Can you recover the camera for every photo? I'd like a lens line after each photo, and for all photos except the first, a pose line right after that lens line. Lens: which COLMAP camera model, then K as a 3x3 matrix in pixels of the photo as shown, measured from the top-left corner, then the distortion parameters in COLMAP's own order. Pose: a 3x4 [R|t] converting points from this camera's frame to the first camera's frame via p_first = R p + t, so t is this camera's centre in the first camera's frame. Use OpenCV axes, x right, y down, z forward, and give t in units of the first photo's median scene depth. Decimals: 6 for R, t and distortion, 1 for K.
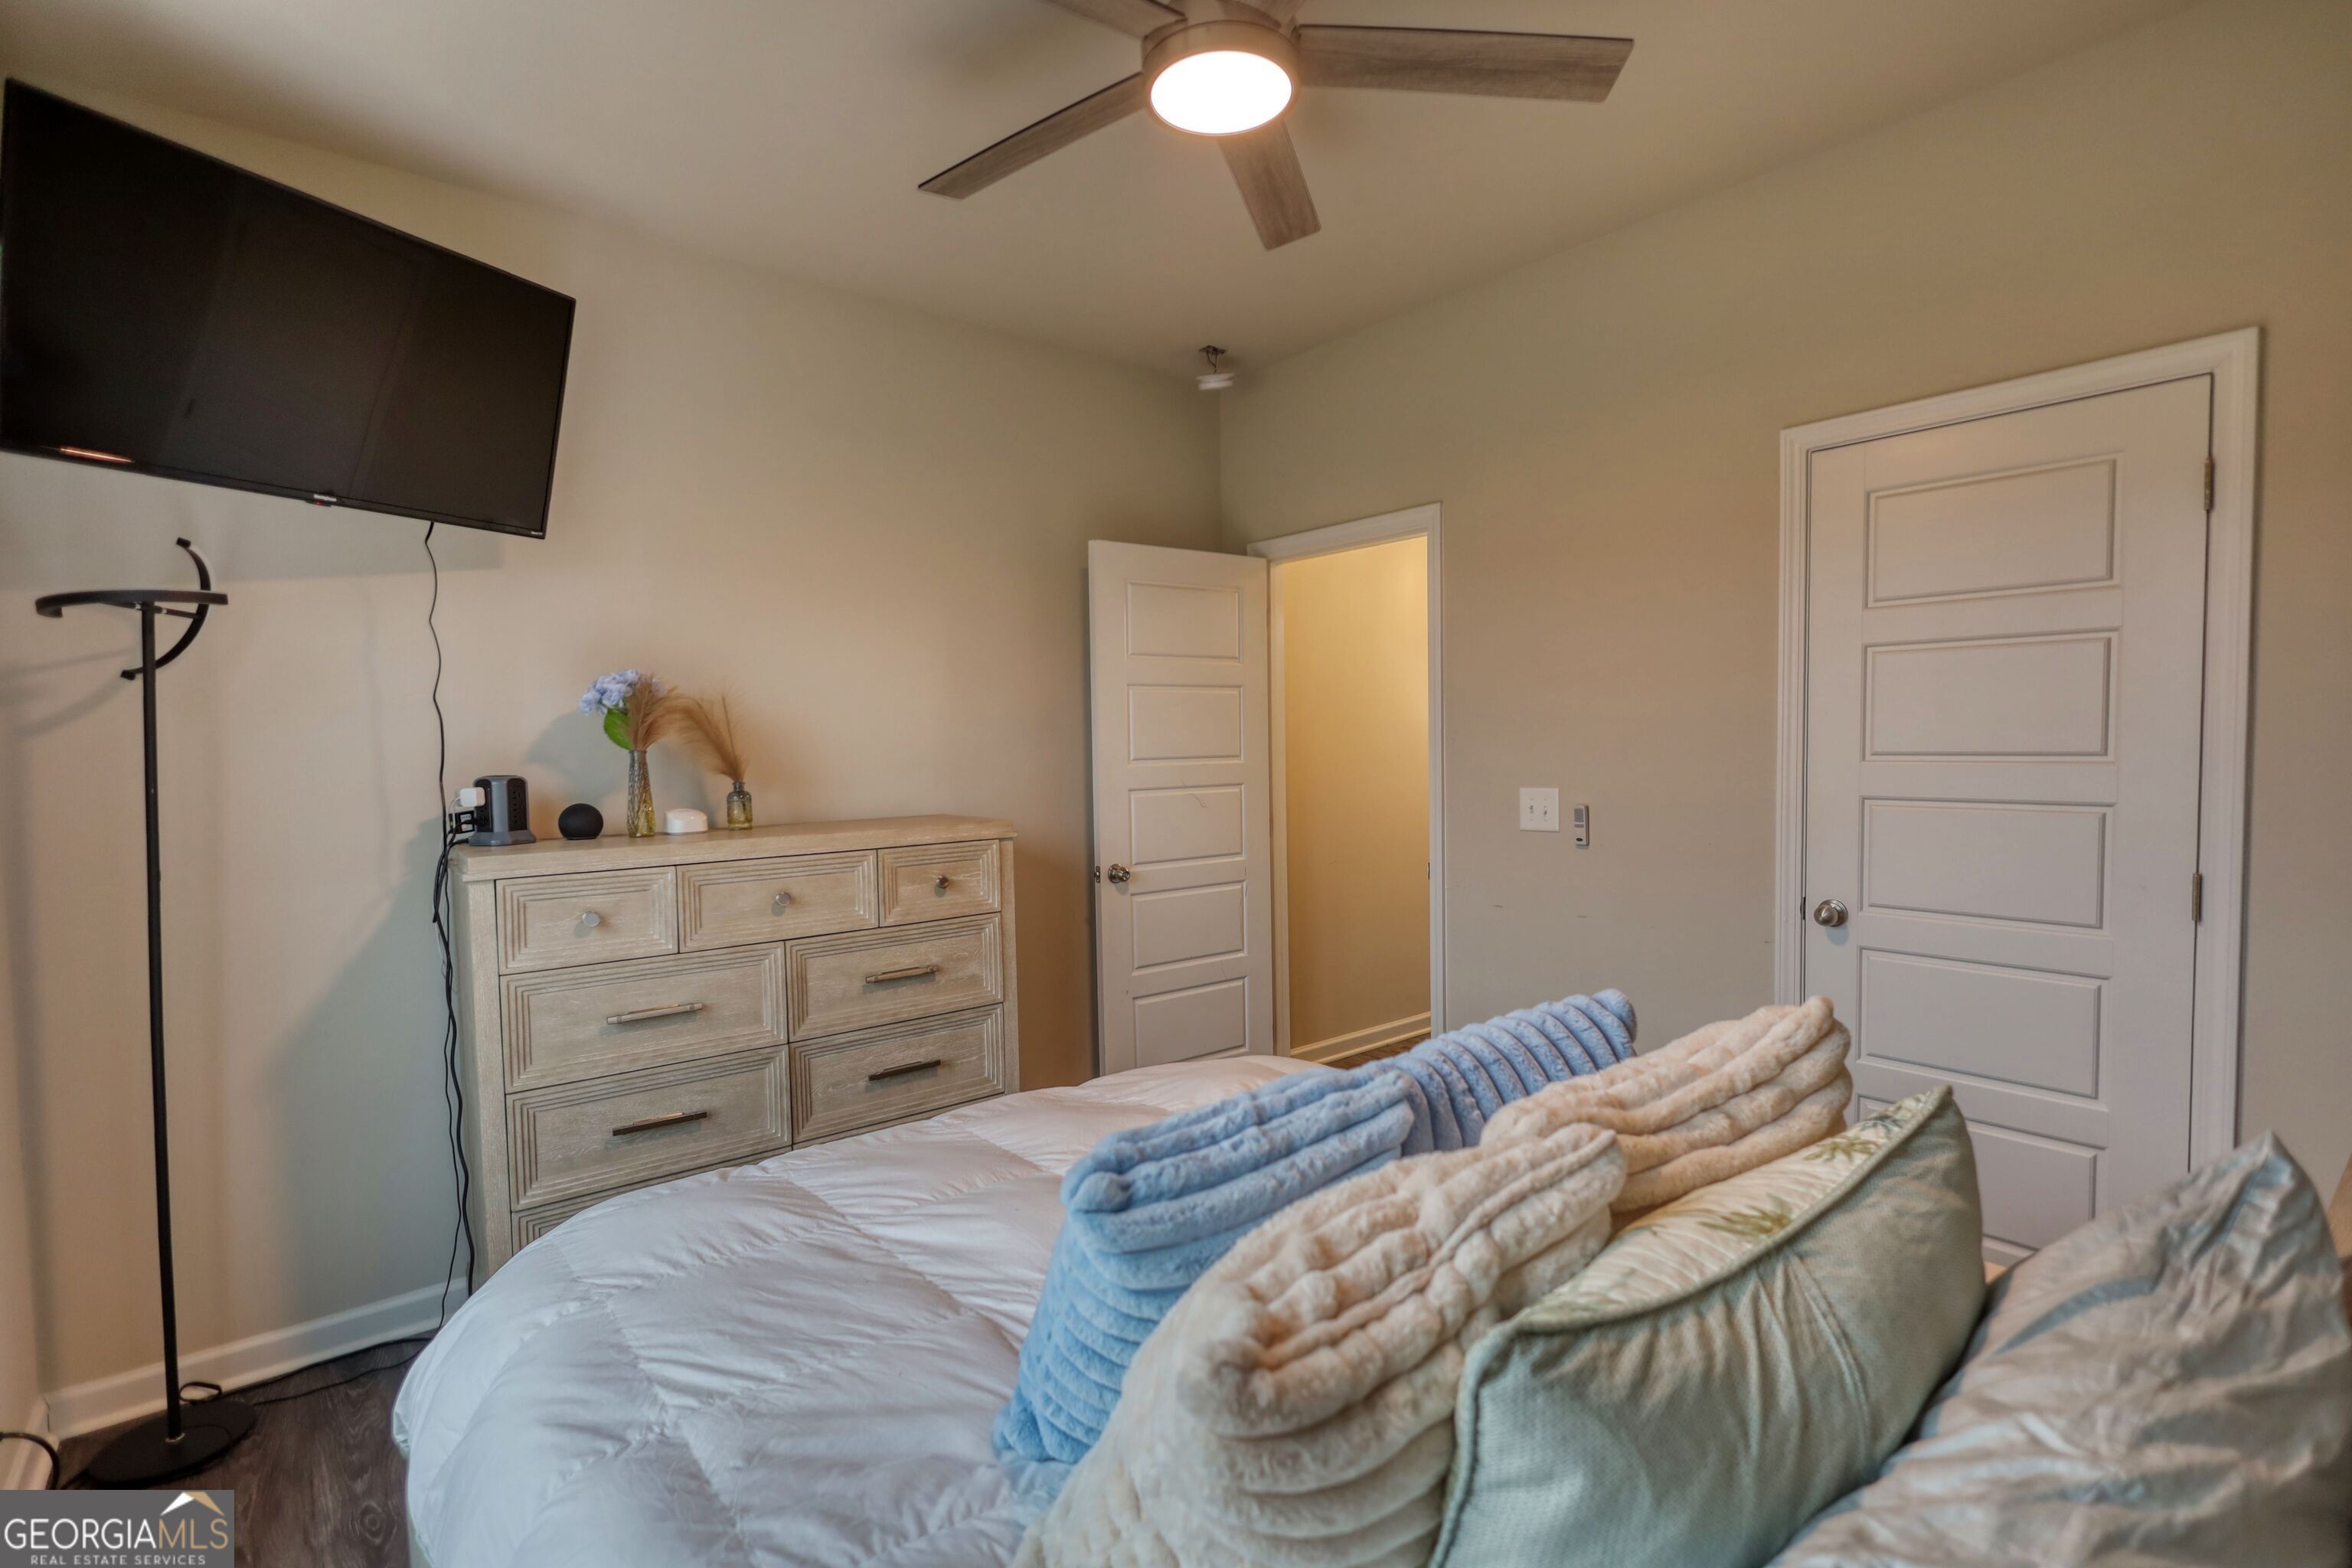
lens RADIAL K [[1096.0, 0, 1184.3], [0, 1096.0, 794.4], [0, 0, 1]] dist [0.002804, 0.000886]
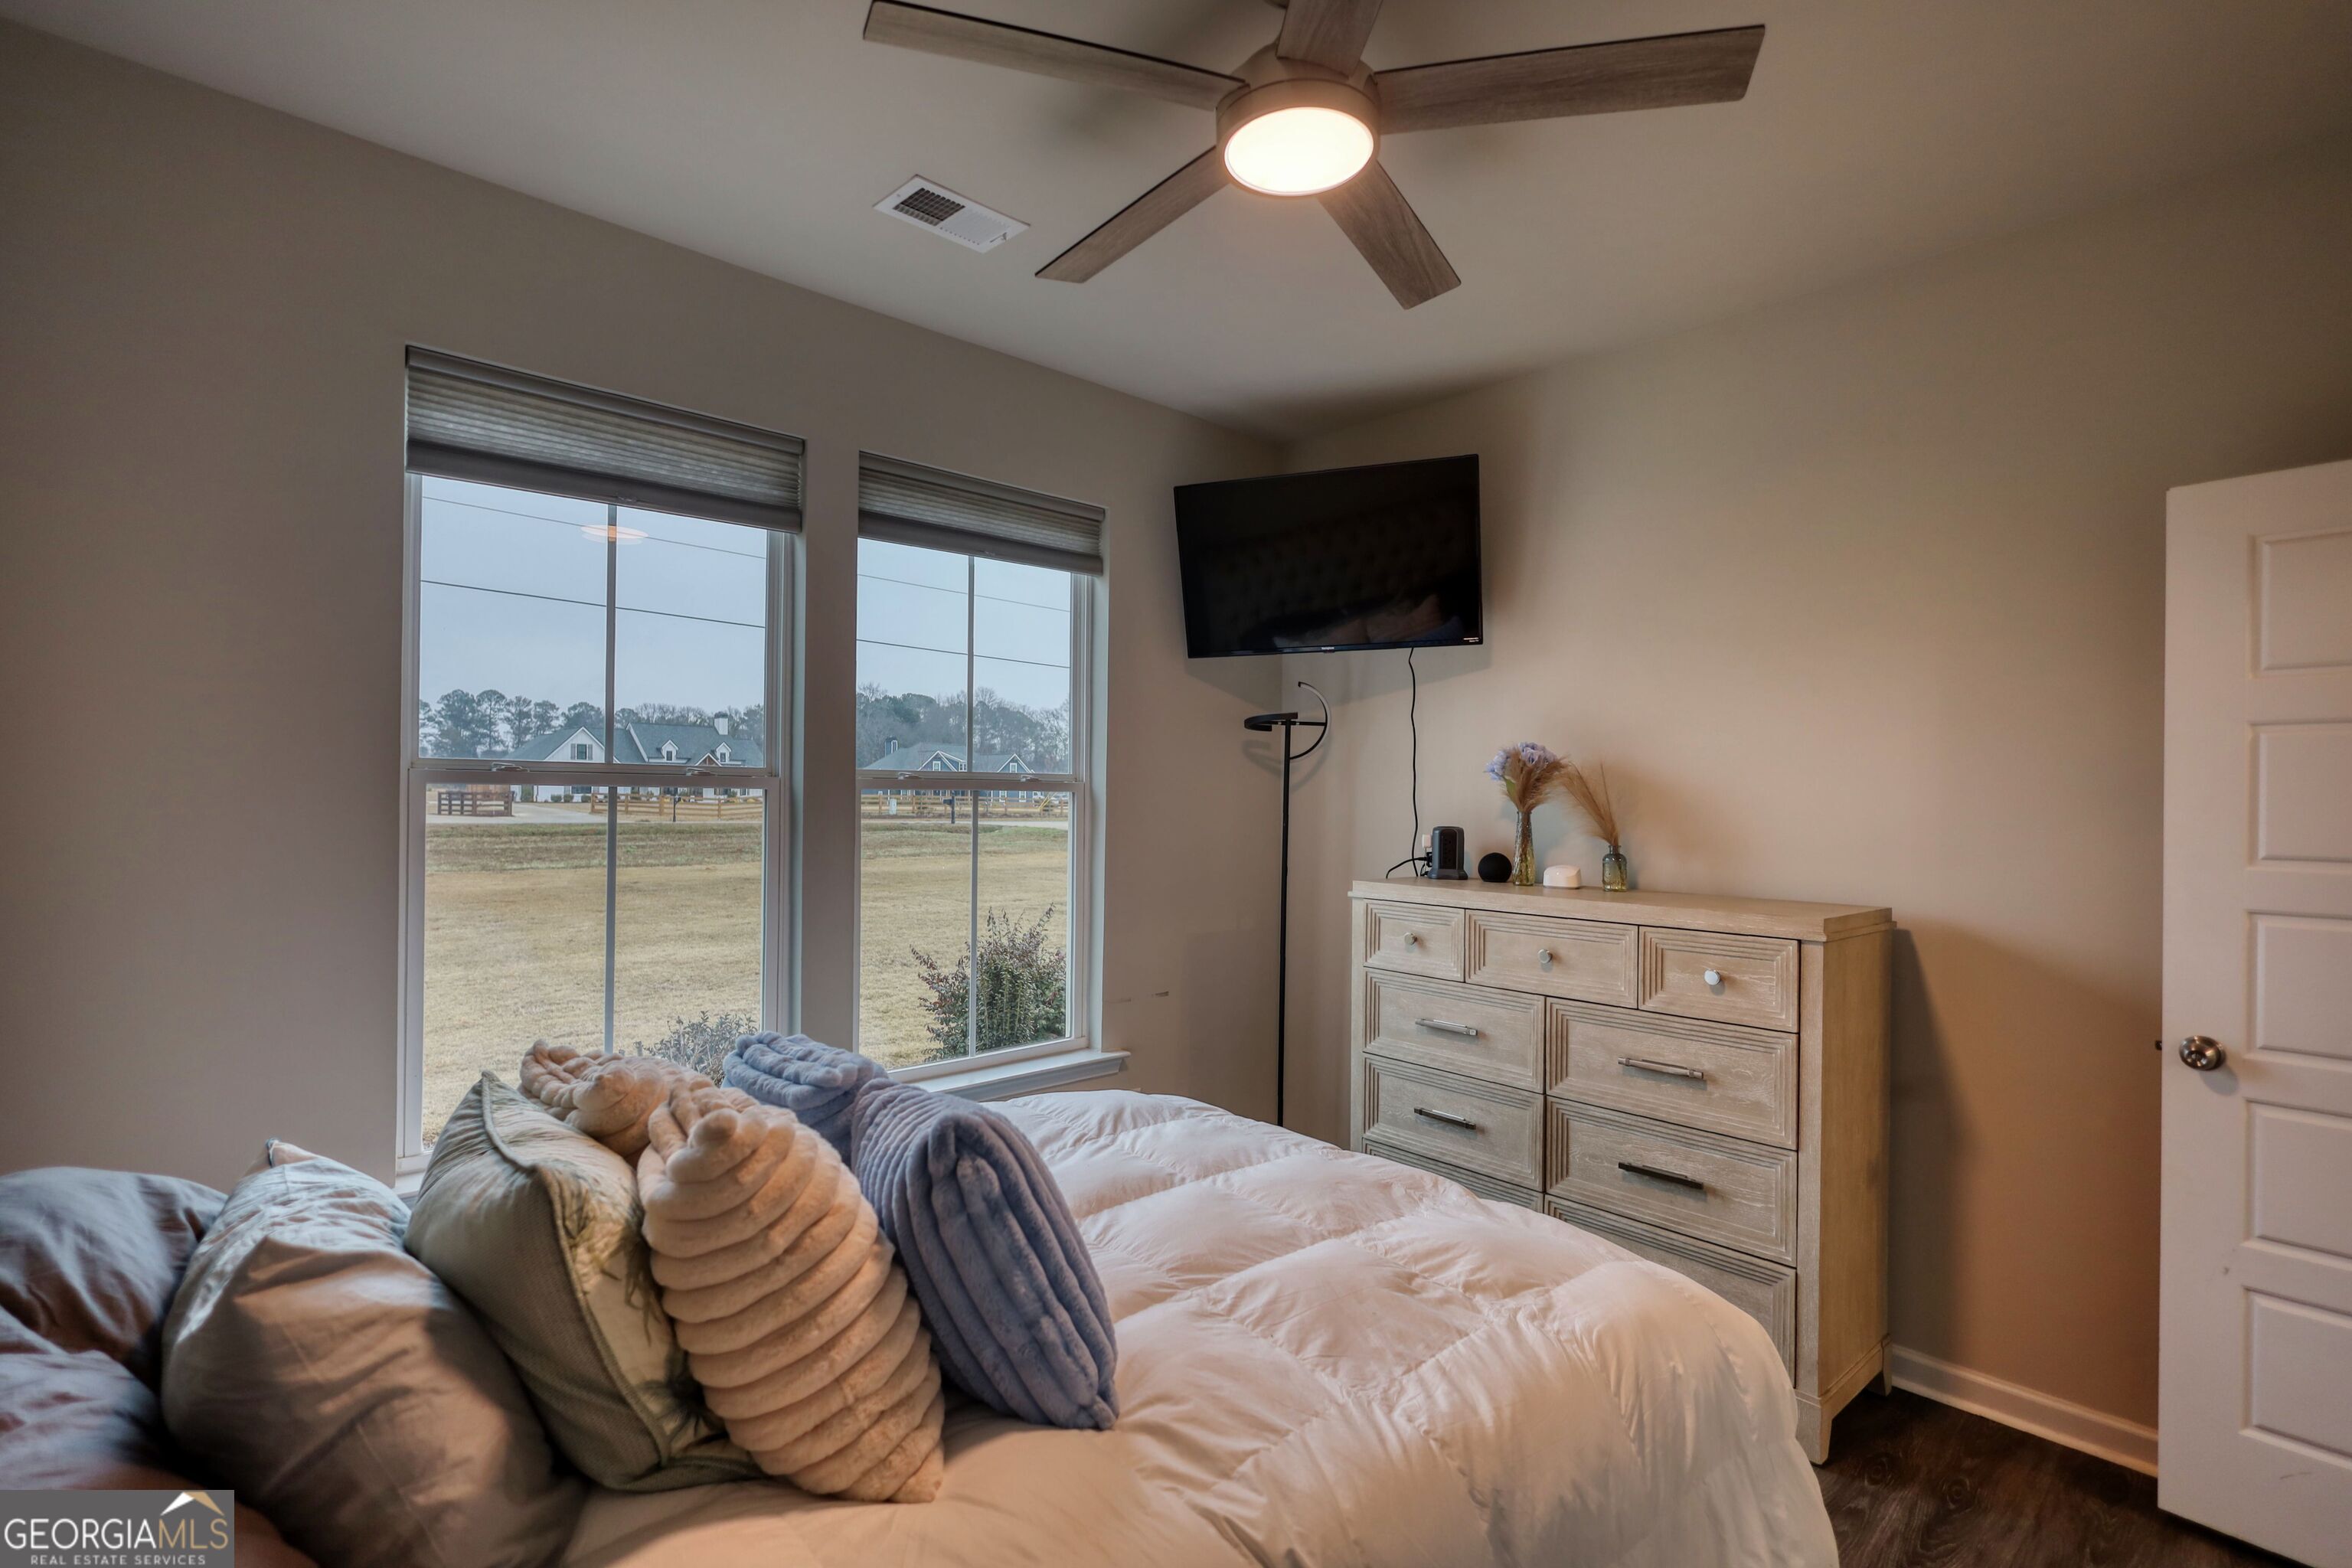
lens RADIAL K [[1096.0, 0, 1184.3], [0, 1096.0, 794.4], [0, 0, 1]] dist [0.002804, 0.000886]
pose [[0.057893, 0.018278, -0.998155, 0.642140], [-0.061139, 0.998021, 0.014729, -0.052385], [0.996449, 0.060173, 0.058896, 0.561591]]
